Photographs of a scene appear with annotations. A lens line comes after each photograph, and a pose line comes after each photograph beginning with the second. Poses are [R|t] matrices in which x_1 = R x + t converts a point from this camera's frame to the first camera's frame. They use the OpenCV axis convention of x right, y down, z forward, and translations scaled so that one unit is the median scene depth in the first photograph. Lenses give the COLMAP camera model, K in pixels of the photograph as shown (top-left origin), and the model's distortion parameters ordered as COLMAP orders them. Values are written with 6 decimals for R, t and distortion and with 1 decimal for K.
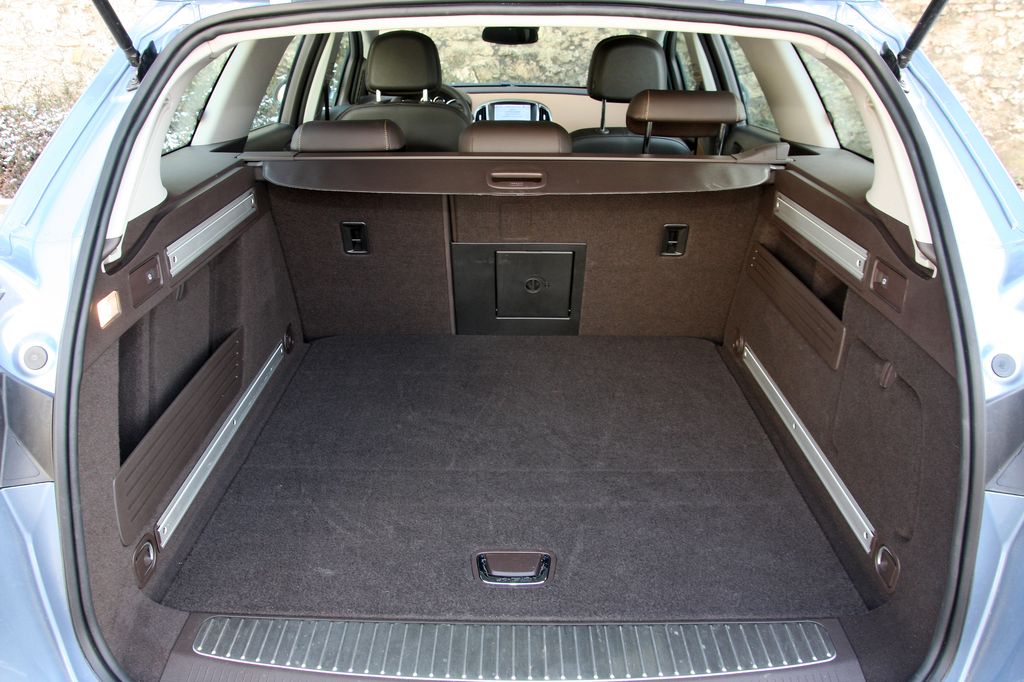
lens RADIAL K [[771.7, 0, 502.6], [0, 771.7, 344.4], [0, 0, 1]] dist [-0.149196, 0.127370]
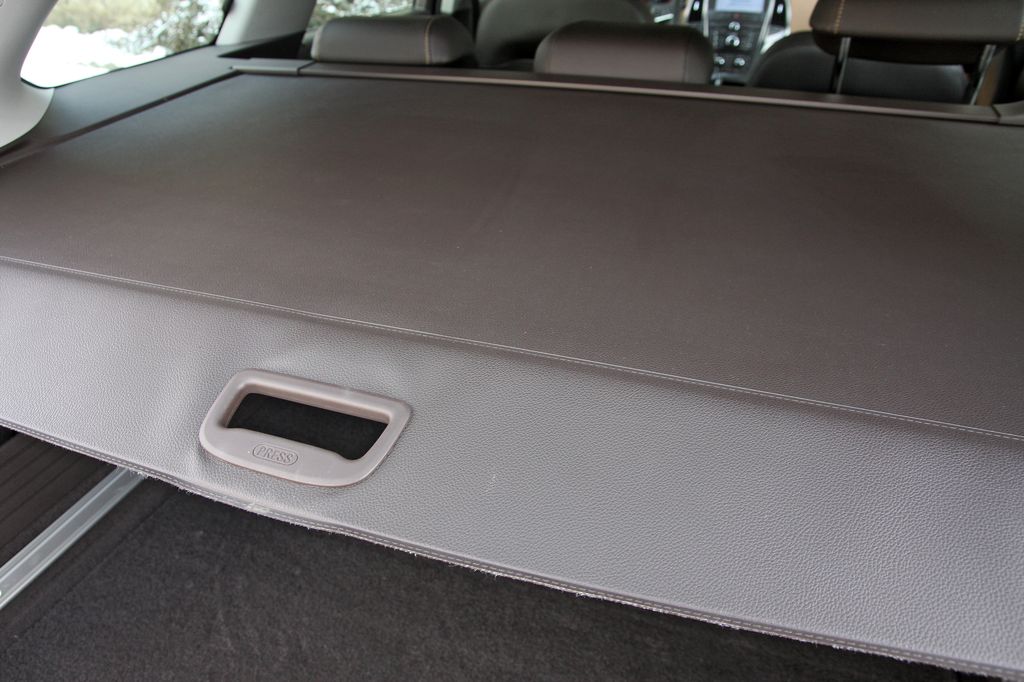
lens RADIAL K [[770.0, 0, 495.6], [0, 770.0, 340.4], [0, 0, 1]] dist [-0.142022, 0.107283]
pose [[0.936212, 0.155166, -0.315327, 0.203521], [-0.107767, 0.980780, 0.162657, -0.168101], [0.334506, -0.118300, 0.934939, 0.458382]]
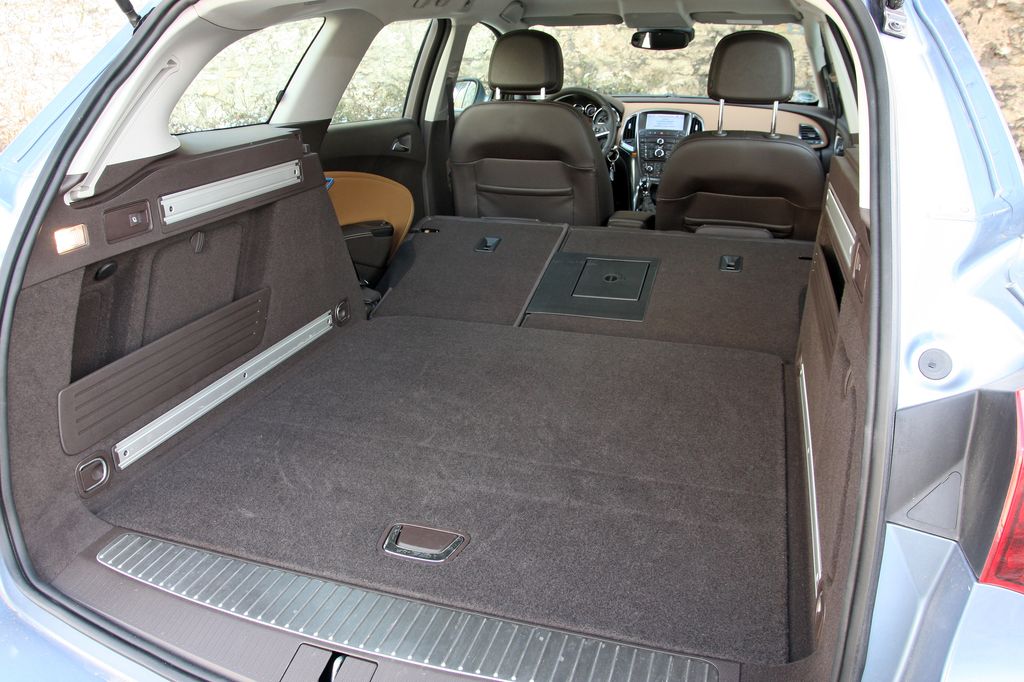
lens RADIAL K [[774.7, 0, 501.3], [0, 774.7, 344.1], [0, 0, 1]] dist [-0.149189, 0.132074]
pose [[0.952990, 0.096020, -0.287384, 0.336076], [-0.106883, 0.994021, -0.022314, 0.052267], [0.283523, 0.051982, 0.957555, 0.092232]]
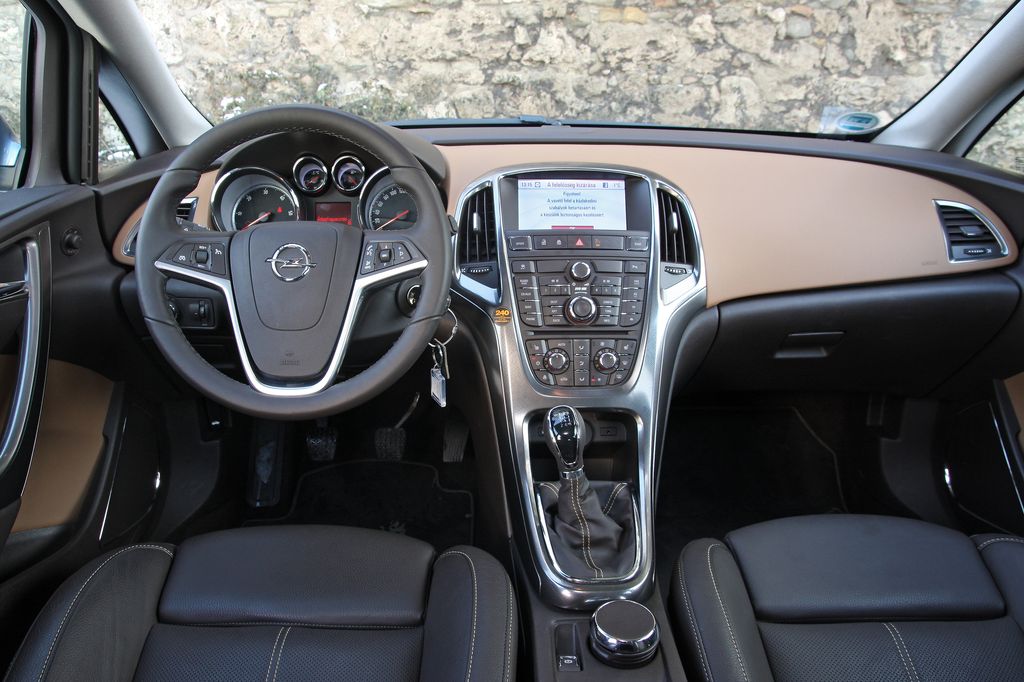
lens RADIAL K [[770.0, 0, 495.6], [0, 770.0, 340.4], [0, 0, 1]] dist [-0.142022, 0.107283]
pose [[0.999846, -0.002898, 0.017306, -0.073096], [0.003983, 0.998007, -0.062983, -0.629558], [-0.017089, 0.063042, 0.997865, 1.890101]]
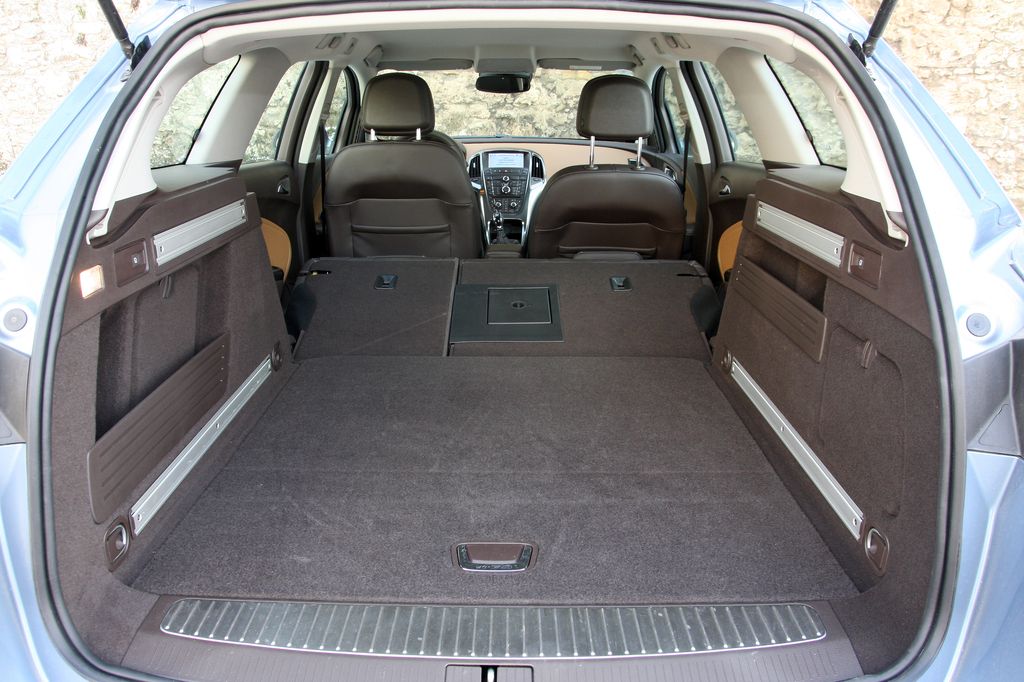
lens RADIAL K [[774.7, 0, 501.3], [0, 774.7, 344.1], [0, 0, 1]] dist [-0.149189, 0.132074]
pose [[0.999996, -0.001543, -0.002236, 0.024136], [0.001323, 0.995444, -0.095343, 0.106855], [0.002373, 0.095339, 0.995442, -0.001530]]
